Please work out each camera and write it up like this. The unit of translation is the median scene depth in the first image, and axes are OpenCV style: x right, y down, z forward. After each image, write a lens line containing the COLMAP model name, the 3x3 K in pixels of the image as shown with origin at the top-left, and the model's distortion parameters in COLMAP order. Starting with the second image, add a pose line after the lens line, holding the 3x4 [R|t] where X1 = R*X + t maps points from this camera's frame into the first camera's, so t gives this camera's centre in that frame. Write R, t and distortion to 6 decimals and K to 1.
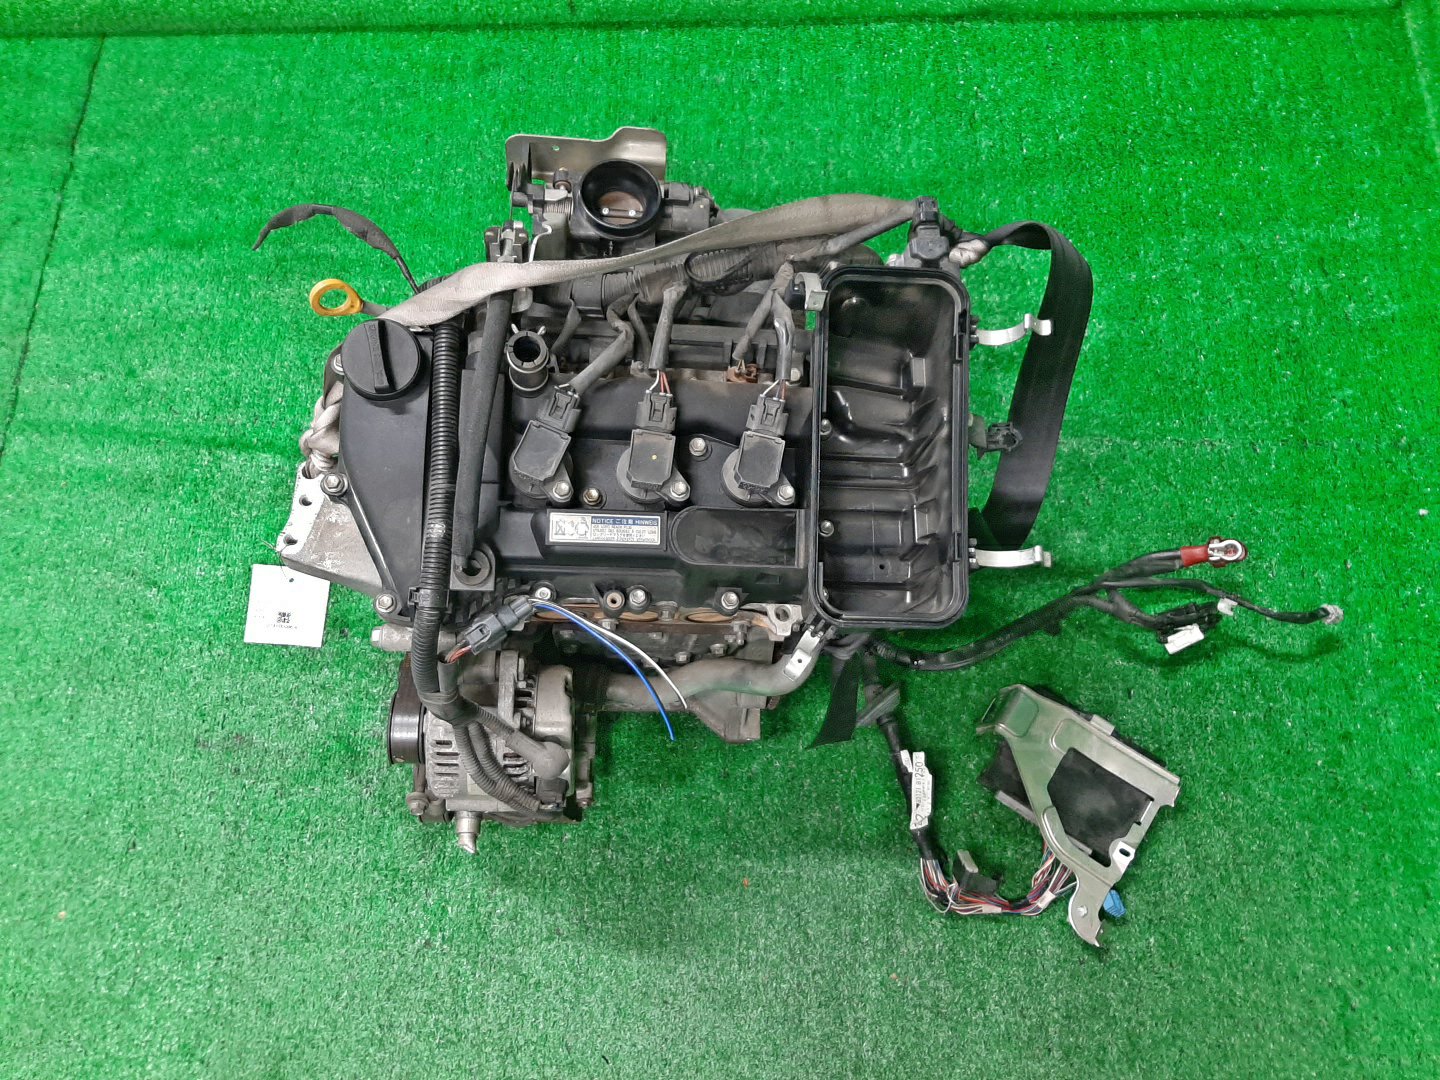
lens RADIAL K [[1130.0, 0, 735.4], [0, 1130.0, 545.4], [0, 0, 1]] dist [0.045523, -0.092797]
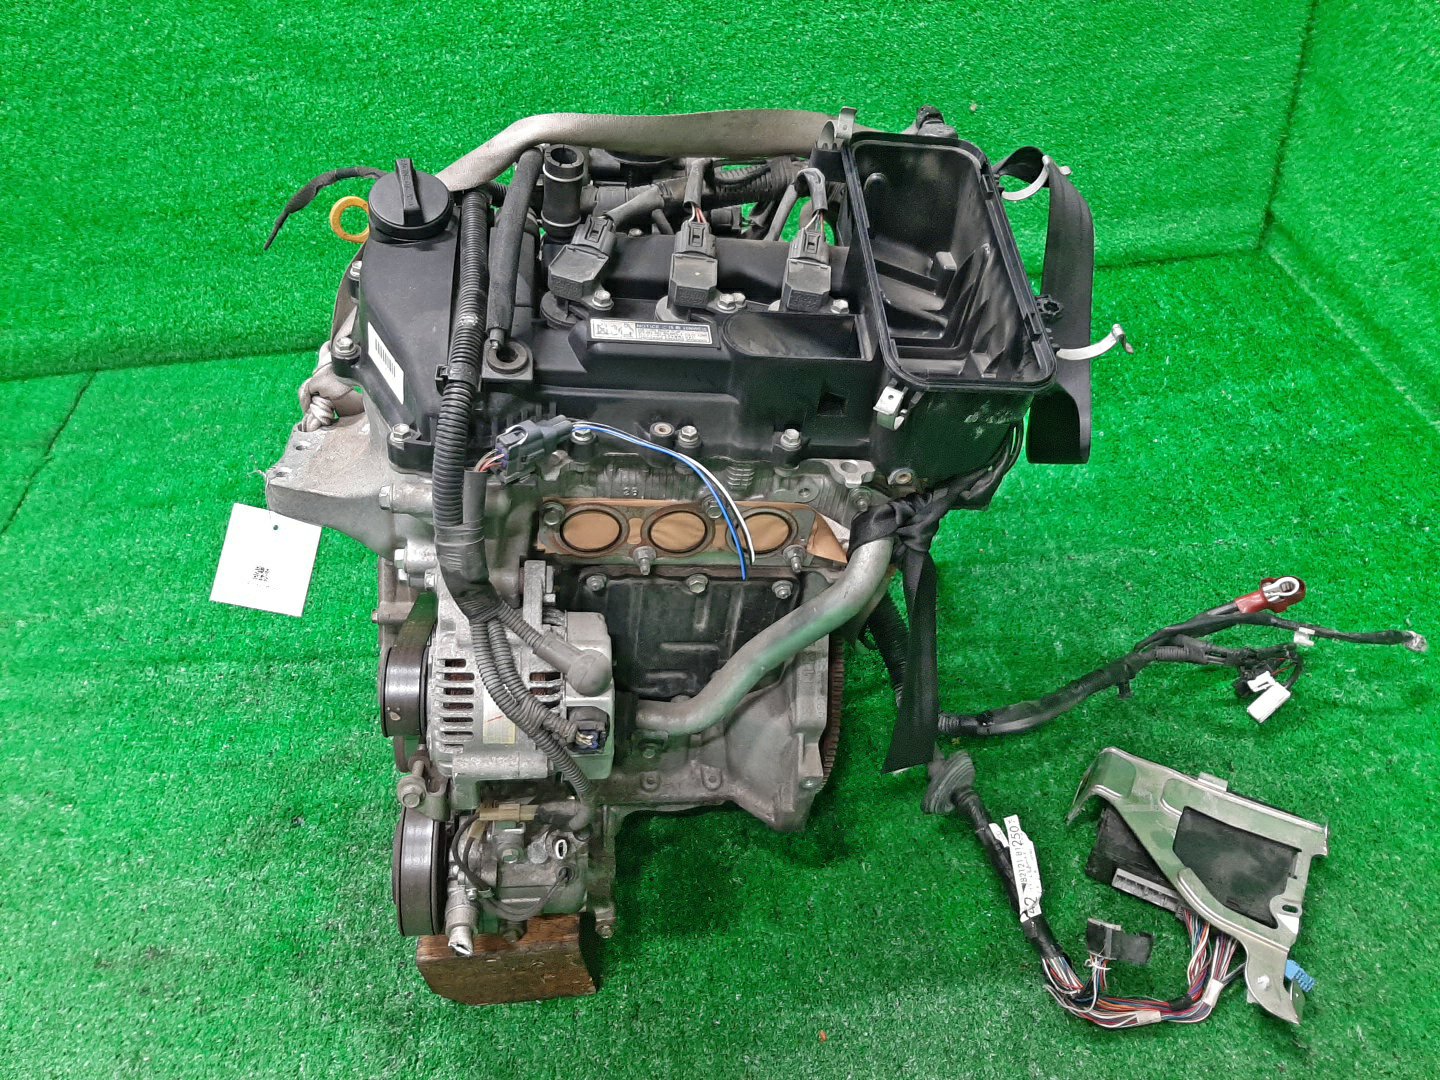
lens RADIAL K [[1130.0, 0, 733.4], [0, 1130.0, 538.9], [0, 0, 1]] dist [0.045523, -0.092797]
pose [[0.994146, -0.074710, 0.078057, -0.083128], [0.103127, 0.871644, -0.479167, 0.358558], [-0.032239, 0.484411, 0.874246, 0.175294]]
